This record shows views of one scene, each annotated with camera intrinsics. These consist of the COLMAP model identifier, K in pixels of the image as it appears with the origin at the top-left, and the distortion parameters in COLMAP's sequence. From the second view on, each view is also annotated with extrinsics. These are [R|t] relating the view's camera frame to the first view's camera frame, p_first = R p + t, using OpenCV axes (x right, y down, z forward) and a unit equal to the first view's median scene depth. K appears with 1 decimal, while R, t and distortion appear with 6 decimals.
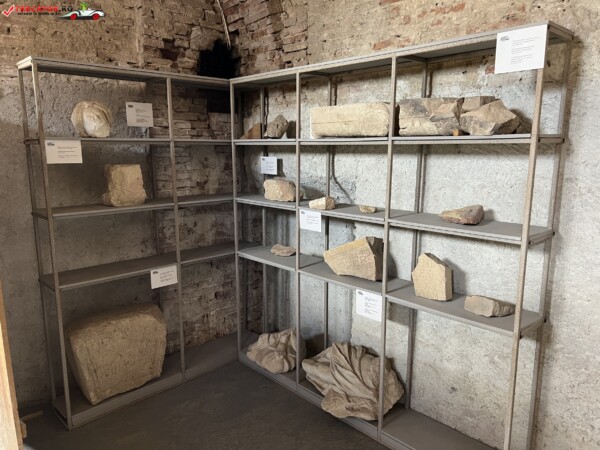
lens RADIAL K [[454.9, 0, 301.9], [0, 454.9, 225.6], [0, 0, 1]] dist [0.065229, -0.086677]
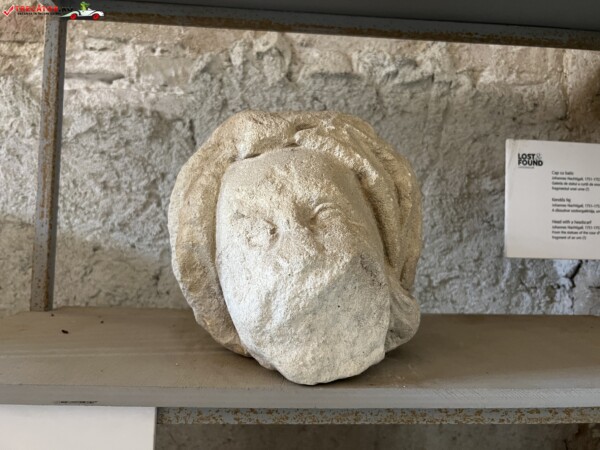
lens RADIAL K [[454.9, 0, 301.9], [0, 454.9, 225.6], [0, 0, 1]] dist [0.065229, -0.086677]
pose [[0.763009, 0.020915, -0.646049, -0.584238], [-0.147611, 0.978704, -0.142650, -0.347525], [0.629307, 0.204207, 0.749848, 1.456993]]
